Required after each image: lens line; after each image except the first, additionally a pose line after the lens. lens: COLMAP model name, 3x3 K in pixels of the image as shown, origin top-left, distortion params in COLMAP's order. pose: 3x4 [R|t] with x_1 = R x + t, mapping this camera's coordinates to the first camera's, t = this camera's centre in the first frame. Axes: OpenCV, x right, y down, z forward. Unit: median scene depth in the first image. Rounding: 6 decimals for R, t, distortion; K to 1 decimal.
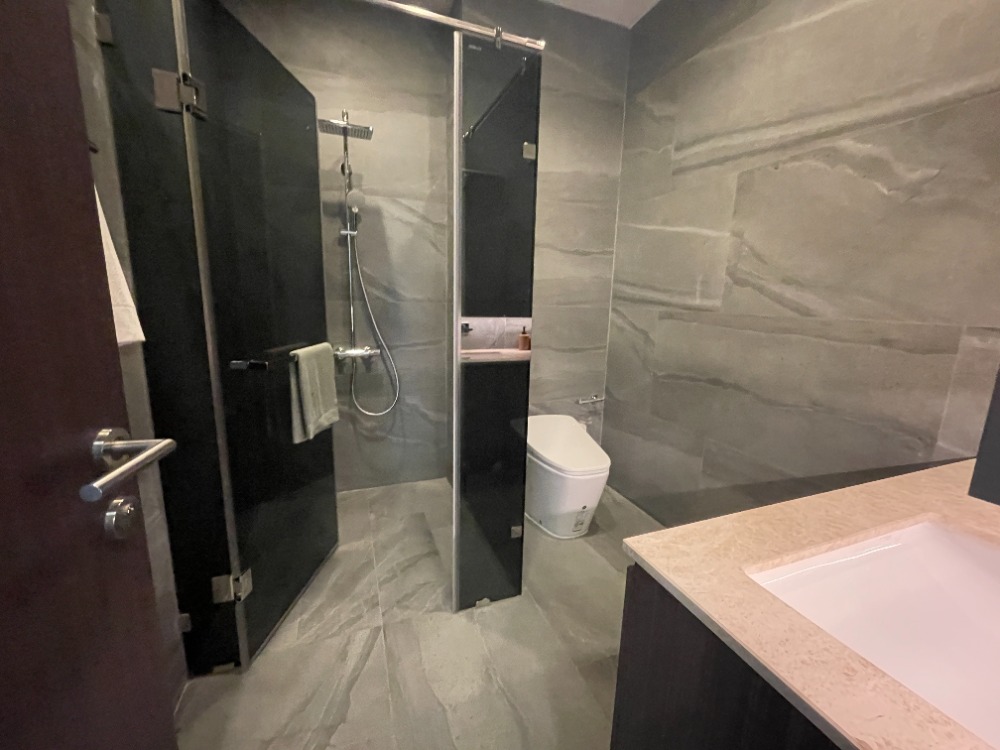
lens RADIAL K [[404.5, 0, 500.7], [0, 404.5, 373.0], [0, 0, 1]] dist [-0.002726, 0.000081]
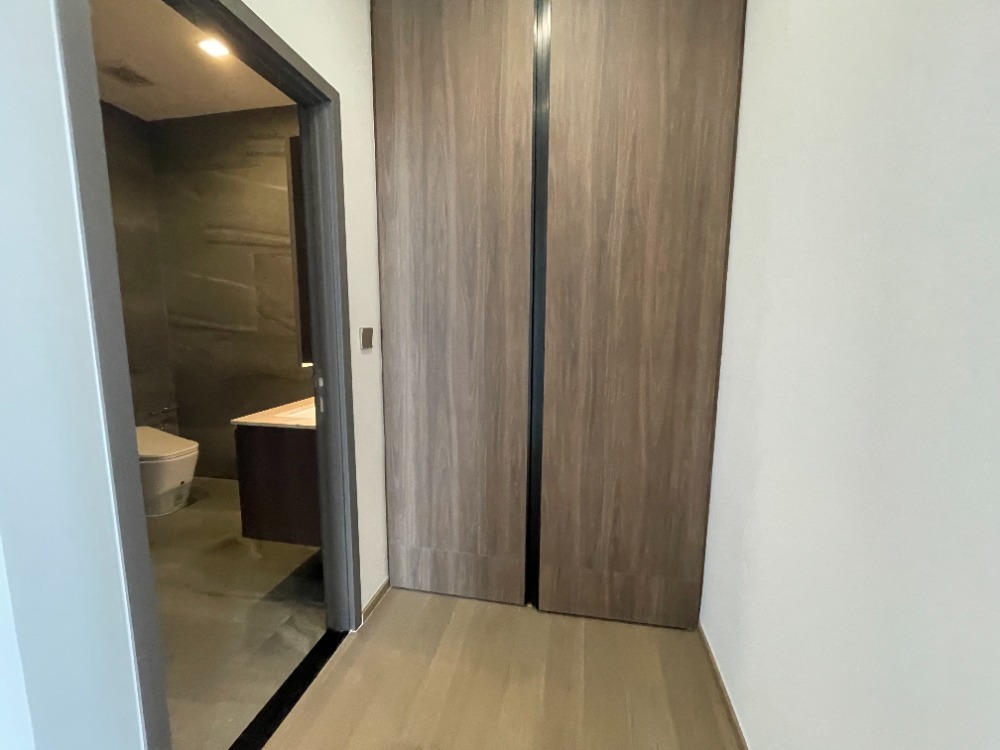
lens RADIAL K [[404.5, 0, 500.7], [0, 404.5, 373.0], [0, 0, 1]] dist [-0.002726, 0.000081]
pose [[0.528972, -0.125721, 0.839275, -0.314041], [0.169621, 0.984673, 0.040594, 0.101638], [-0.831515, 0.120885, 0.542190, -0.650272]]
